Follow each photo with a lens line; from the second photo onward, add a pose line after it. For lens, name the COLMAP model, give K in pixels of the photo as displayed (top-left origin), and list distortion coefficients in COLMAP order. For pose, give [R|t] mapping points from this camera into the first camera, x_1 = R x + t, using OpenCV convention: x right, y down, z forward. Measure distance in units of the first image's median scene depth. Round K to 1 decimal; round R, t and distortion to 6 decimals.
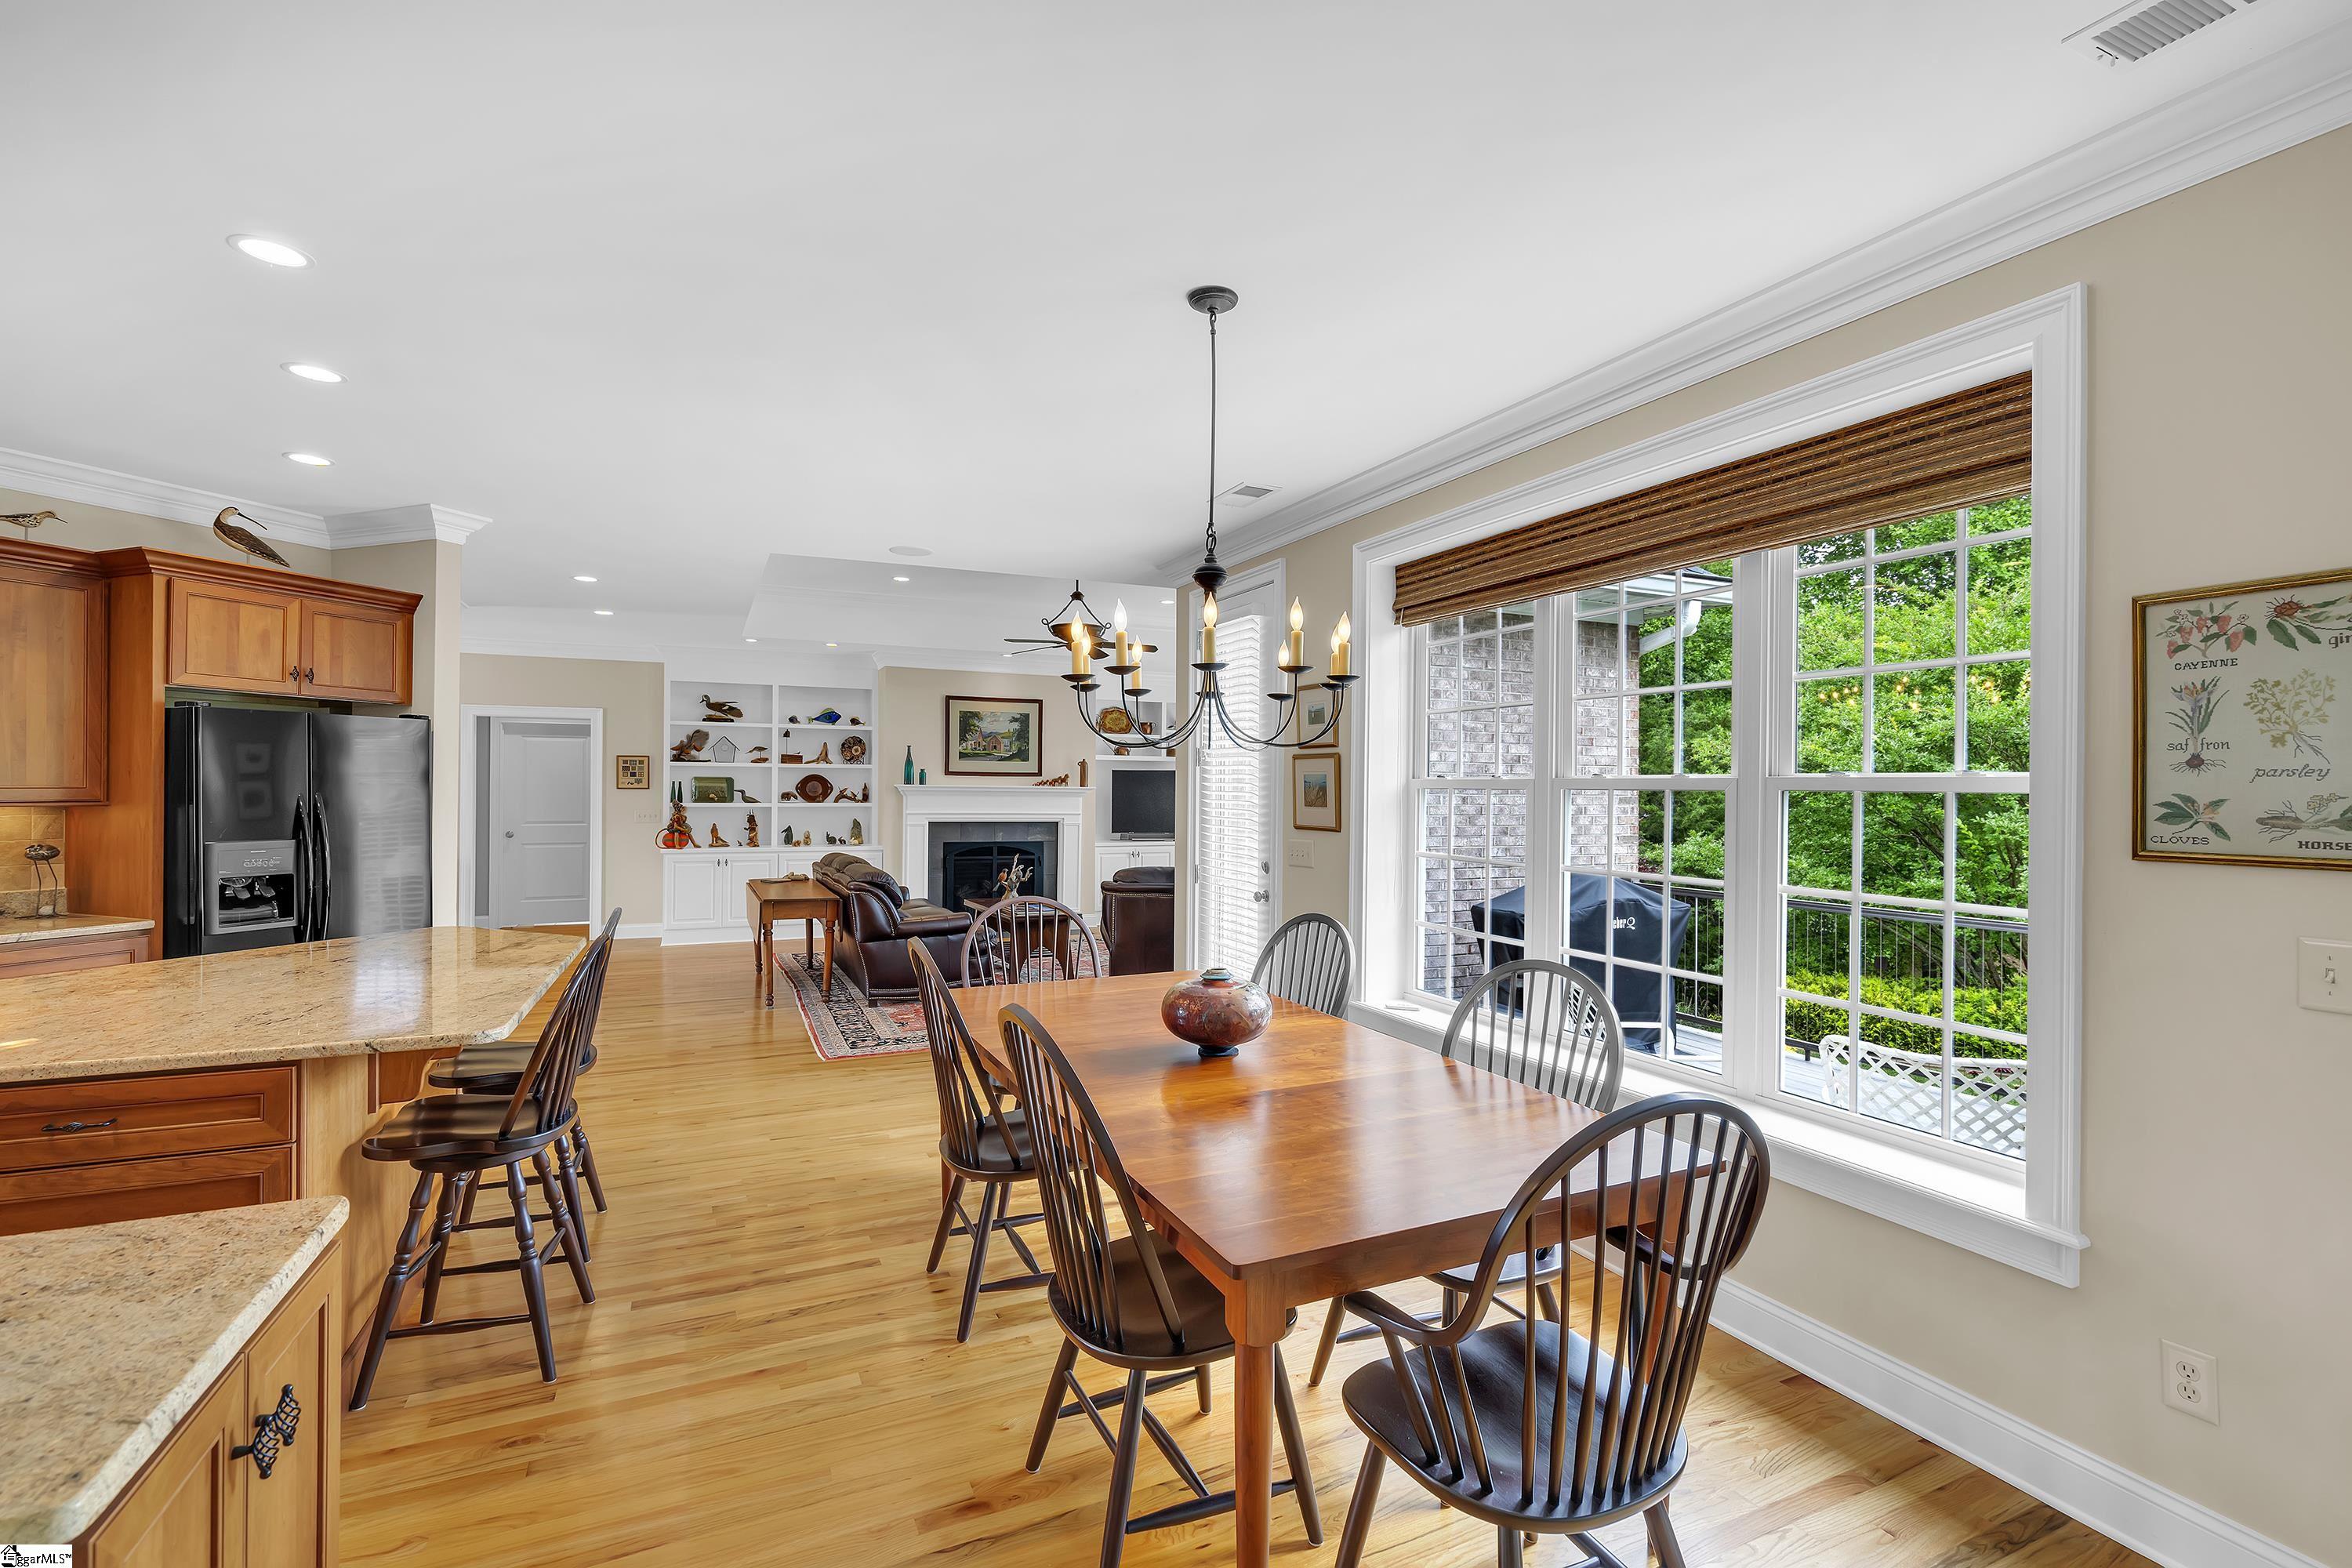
lens RADIAL K [[1057.8, 0, 1180.9], [0, 1057.8, 784.6], [0, 0, 1]] dist [0.003048, -0.000149]
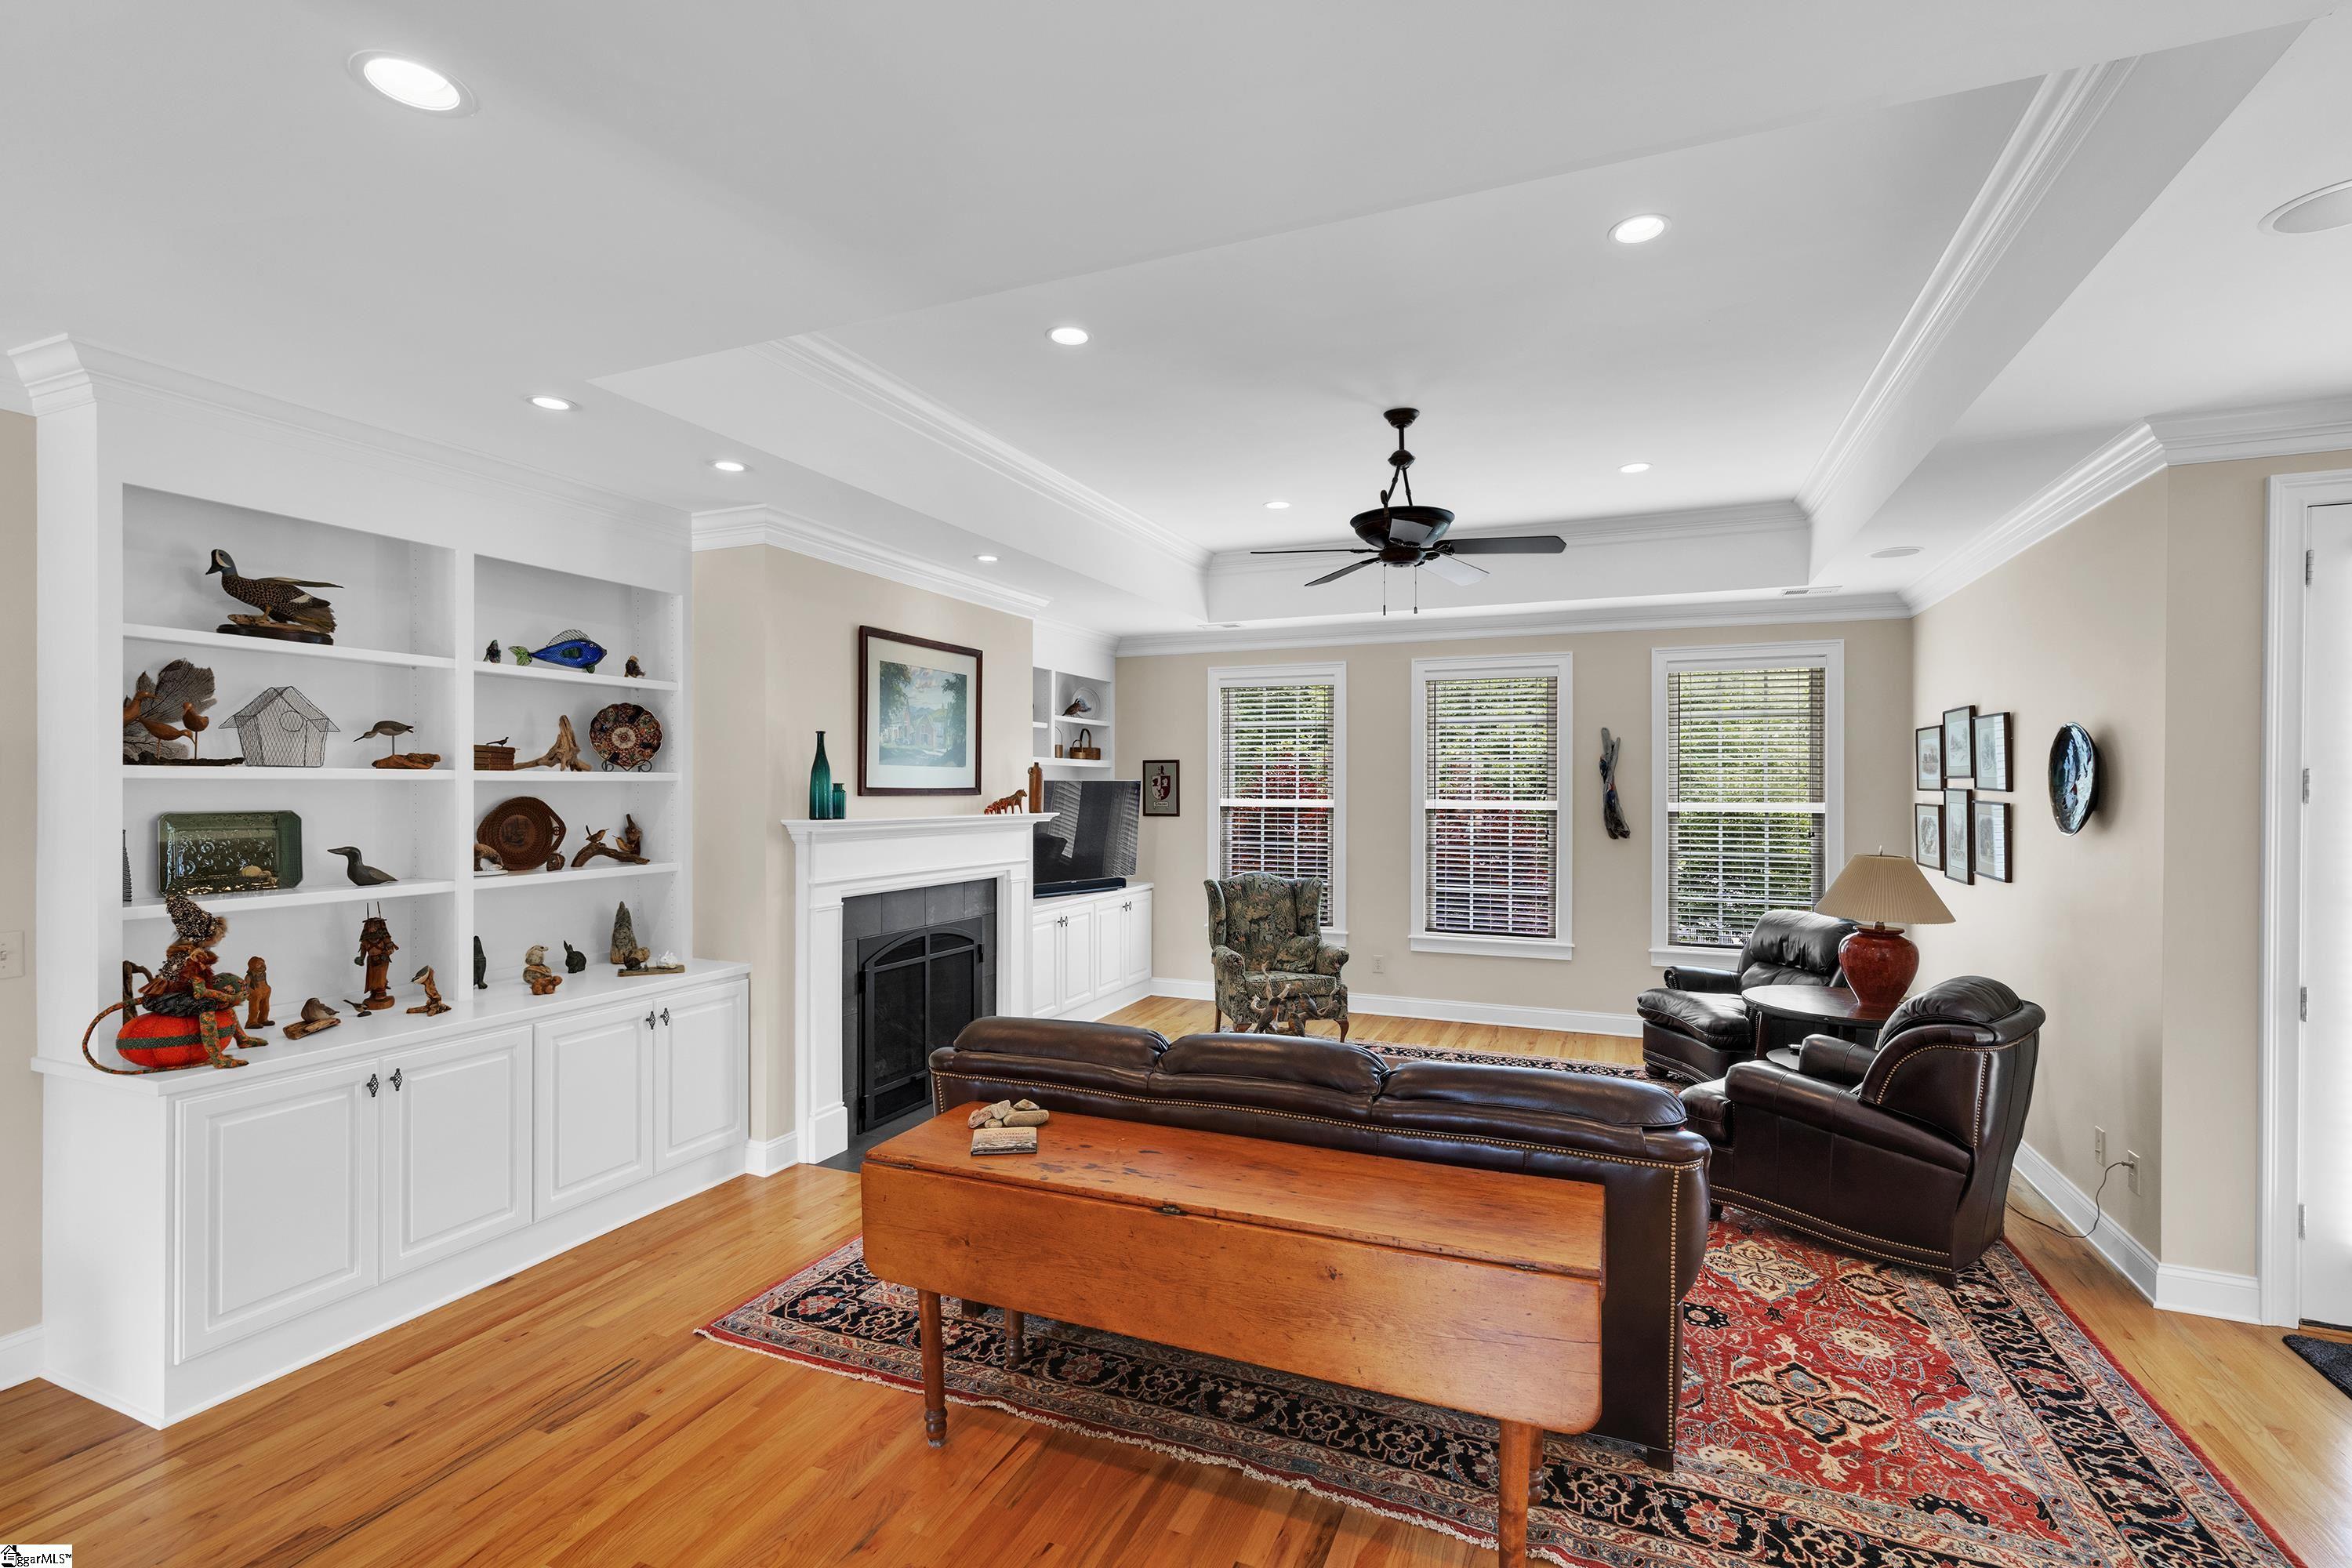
lens RADIAL K [[1057.8, 0, 1179.6], [0, 1057.8, 784.5], [0, 0, 1]] dist [0.003048, -0.000149]
pose [[0.731182, -0.007360, 0.682142, -0.437127], [0.005932, 0.999973, 0.004431, -0.014950], [-0.682156, 0.000806, 0.731206, 0.557282]]
